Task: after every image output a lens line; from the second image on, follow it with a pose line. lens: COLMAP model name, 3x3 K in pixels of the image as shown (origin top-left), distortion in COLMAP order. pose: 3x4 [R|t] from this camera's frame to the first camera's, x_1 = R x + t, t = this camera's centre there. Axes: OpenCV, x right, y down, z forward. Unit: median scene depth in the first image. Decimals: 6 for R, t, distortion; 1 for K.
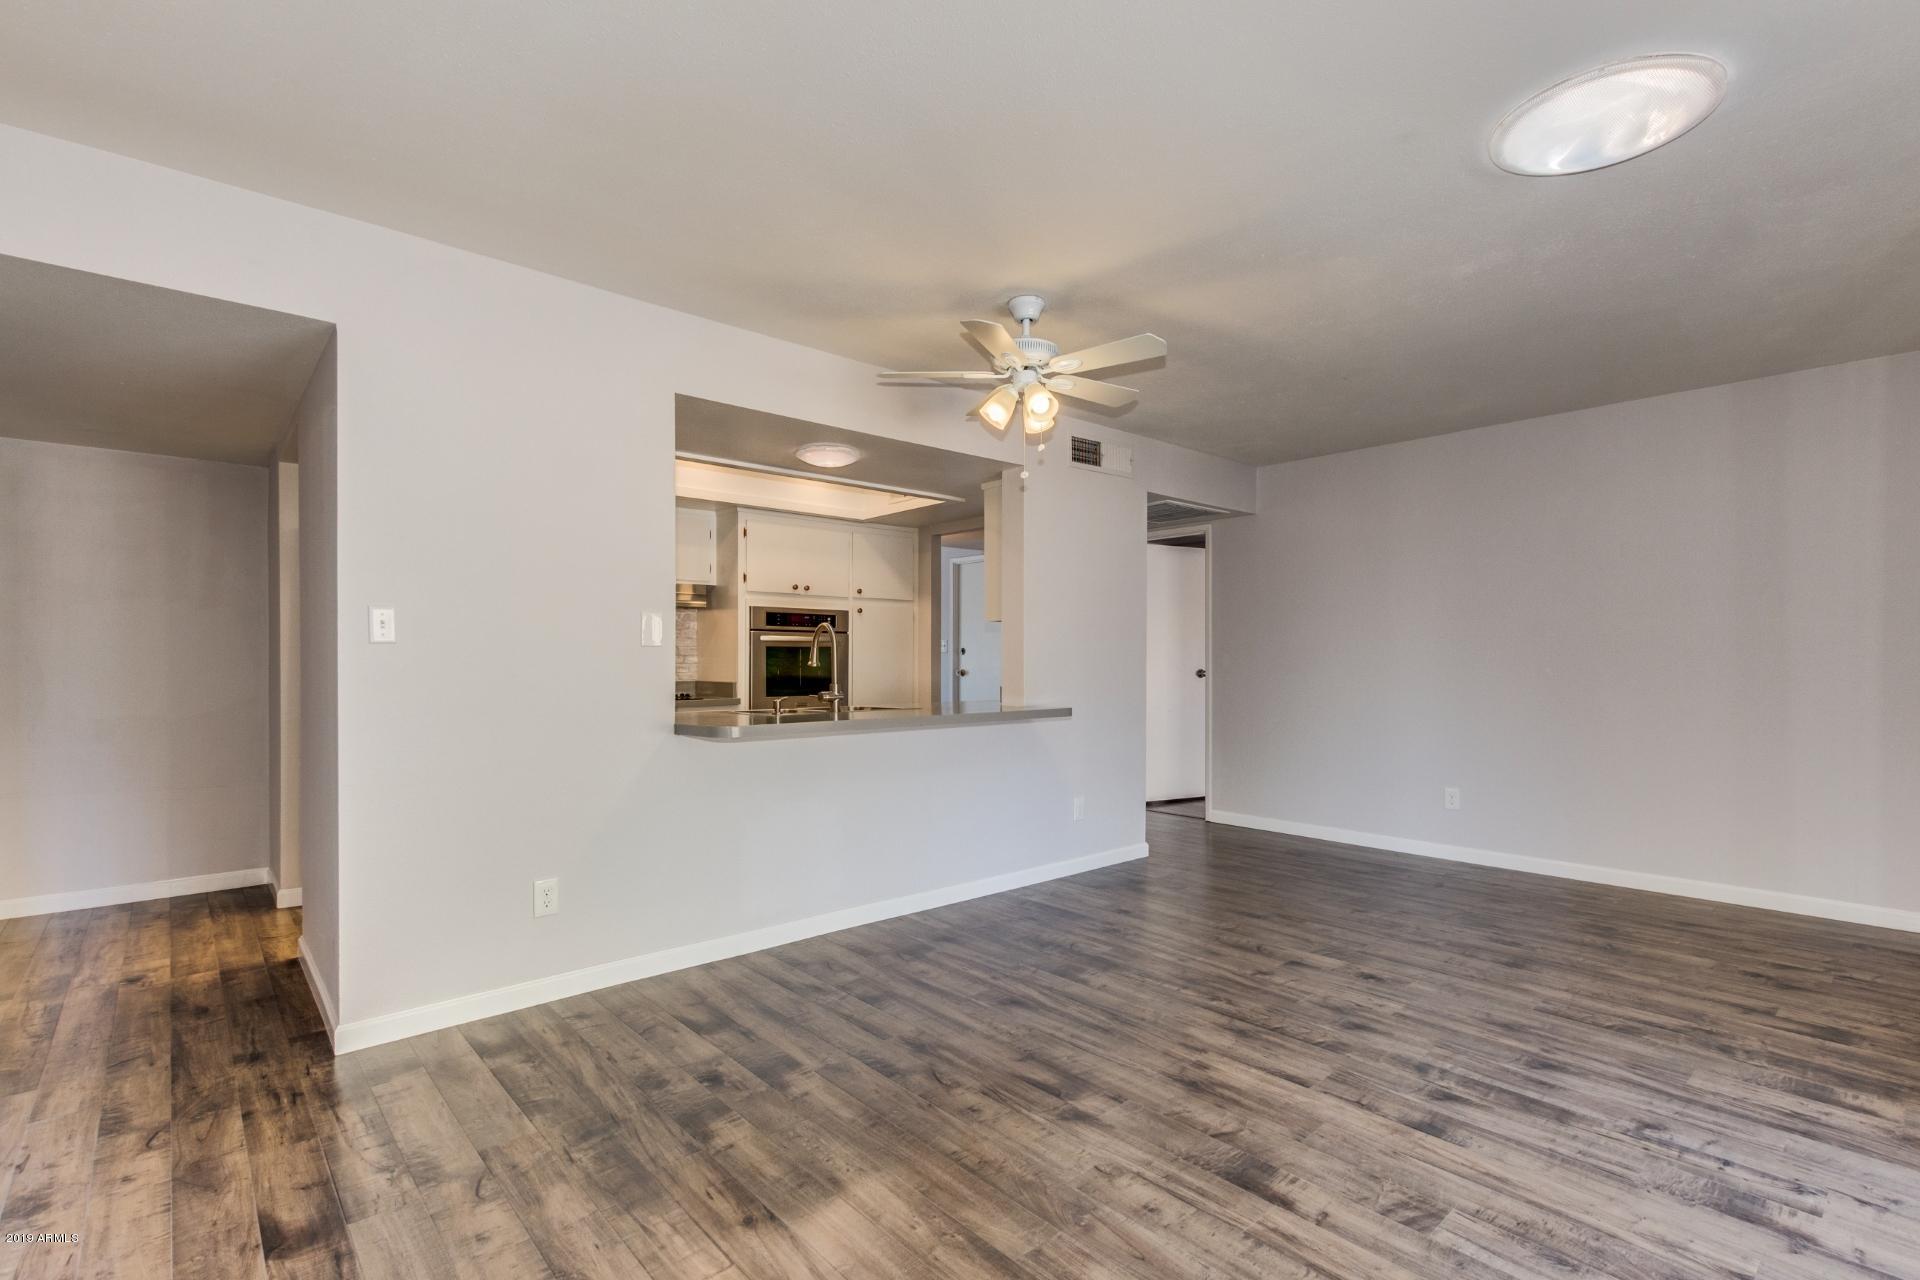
lens RADIAL K [[889.4, 0, 961.5], [0, 889.4, 632.8], [0, 0, 1]] dist [0.009393, -0.006074]
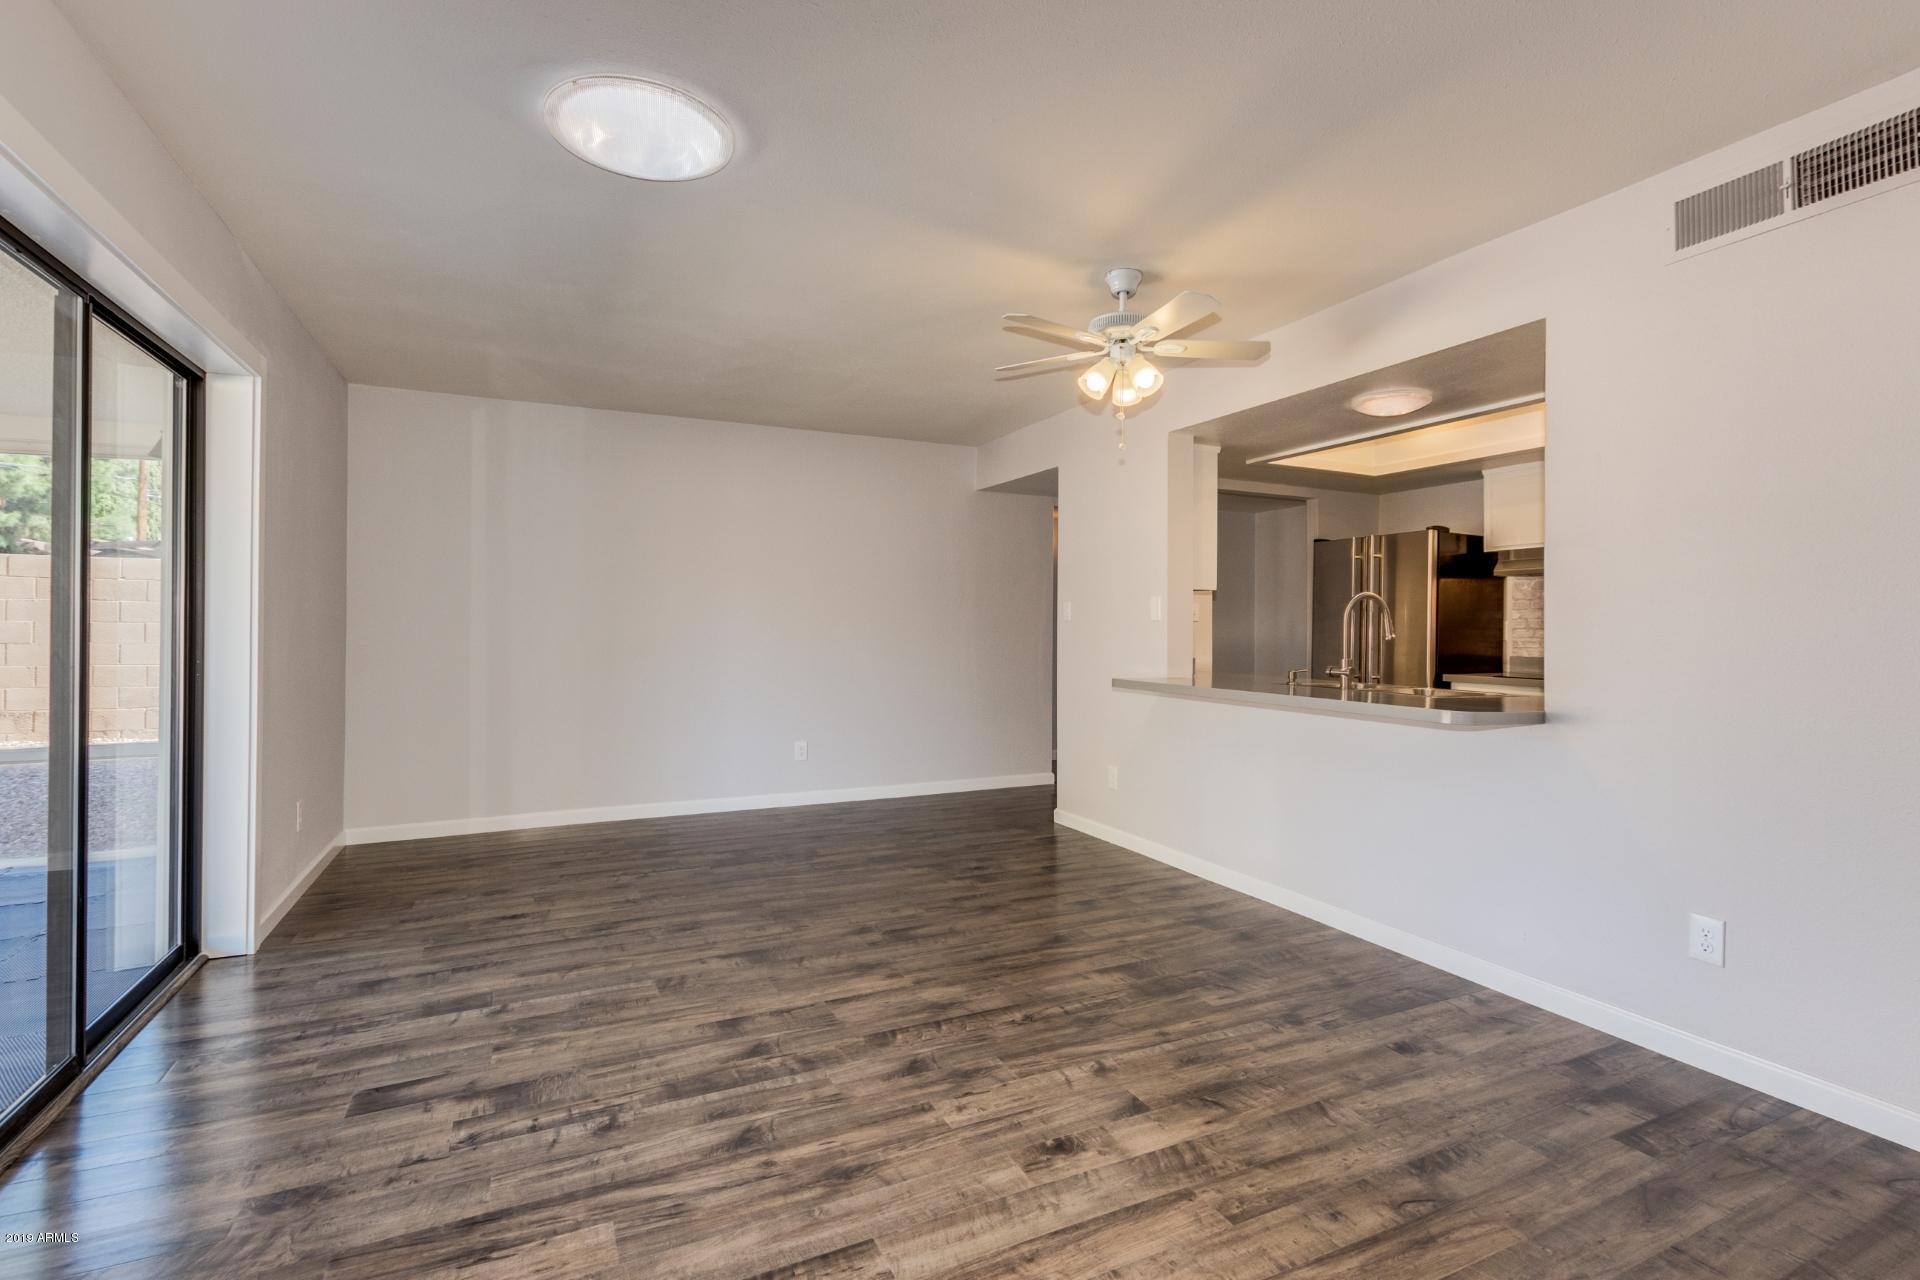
lens RADIAL K [[889.4, 0, 944.2], [0, 889.4, 636.7], [0, 0, 1]] dist [0.009393, -0.006074]
pose [[-0.295469, 0.007210, -0.955325, 1.434408], [0.020612, 0.999787, 0.001170, 0.046544], [0.955130, -0.019346, -0.295555, 1.497340]]
